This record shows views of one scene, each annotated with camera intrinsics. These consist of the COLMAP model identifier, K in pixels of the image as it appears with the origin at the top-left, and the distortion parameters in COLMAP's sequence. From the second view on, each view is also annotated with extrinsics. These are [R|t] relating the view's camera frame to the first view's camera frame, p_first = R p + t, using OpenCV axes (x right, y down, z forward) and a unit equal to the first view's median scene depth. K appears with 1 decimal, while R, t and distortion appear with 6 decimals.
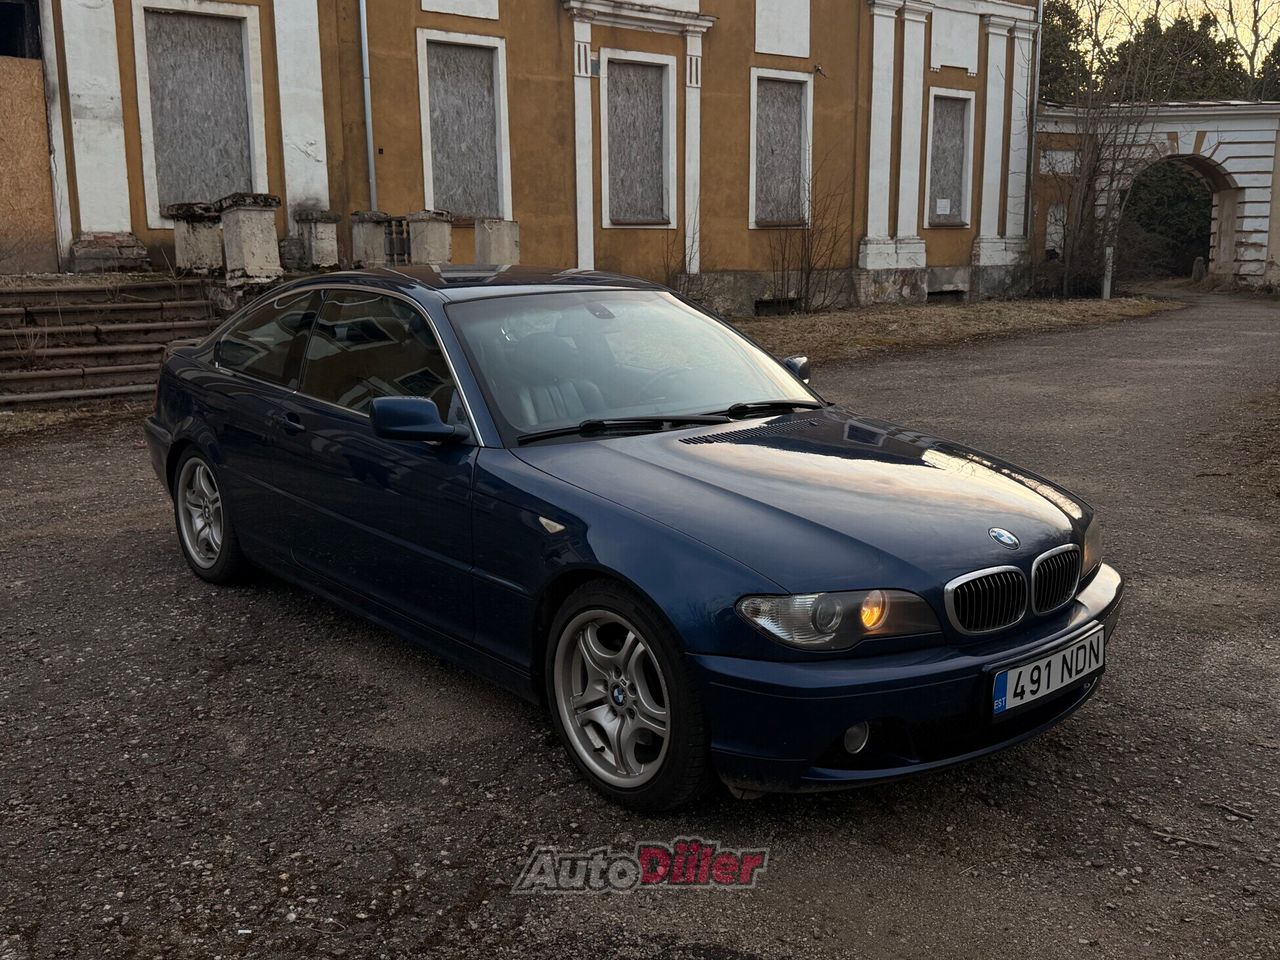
lens RADIAL K [[1242.4, 0, 637.4], [0, 1242.4, 481.1], [0, 0, 1]] dist [0.005818, 0.000000]
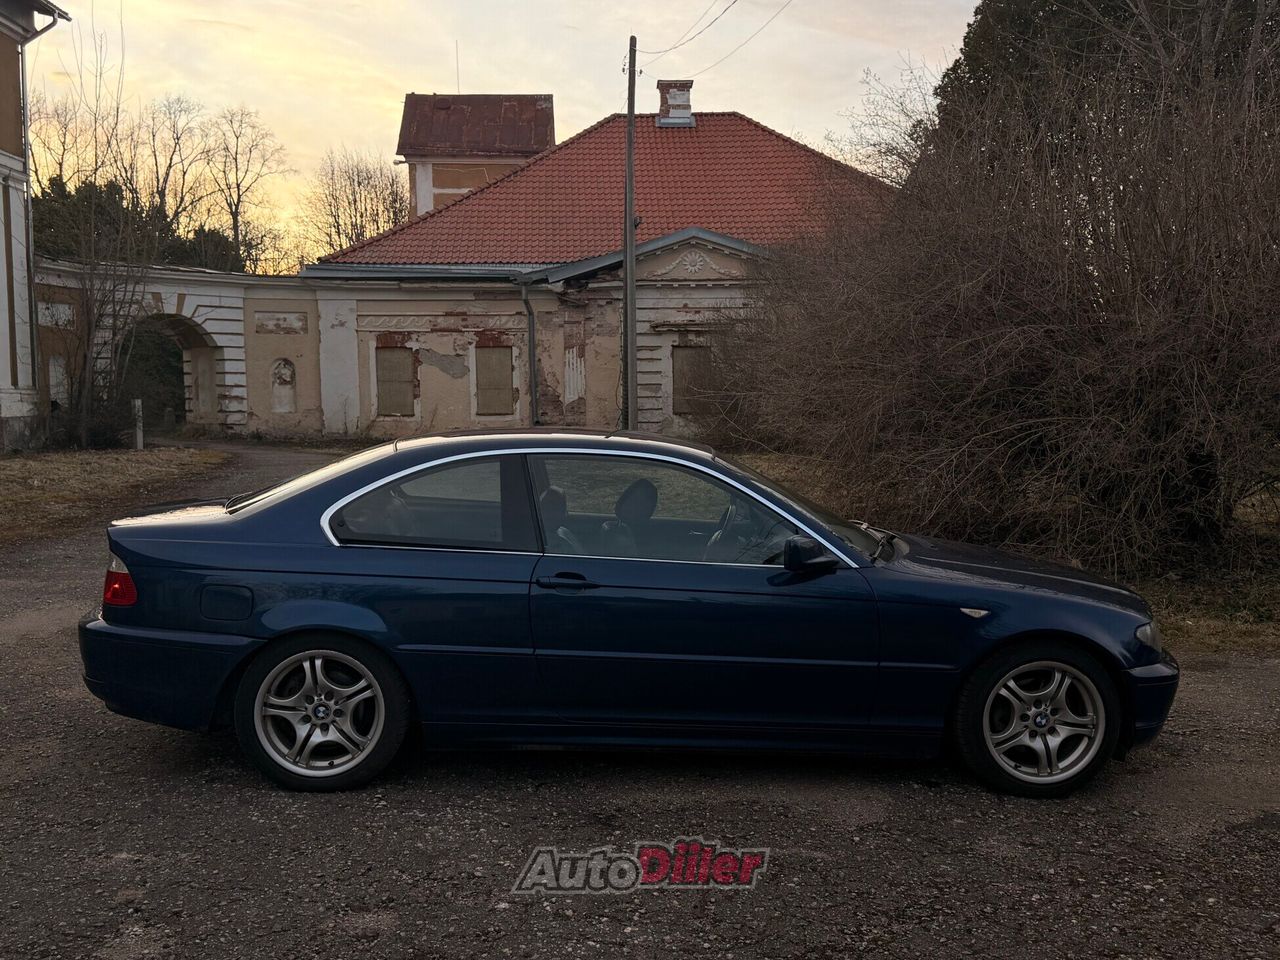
lens RADIAL K [[1242.4, 0, 639.1], [0, 1242.4, 476.2], [0, 0, 1]] dist [0.005818, 0.000000]
pose [[0.621731, -0.043839, 0.782003, -0.151998], [0.138580, 0.988837, -0.054744, -0.010061], [-0.770874, 0.142406, 0.620866, 0.044492]]
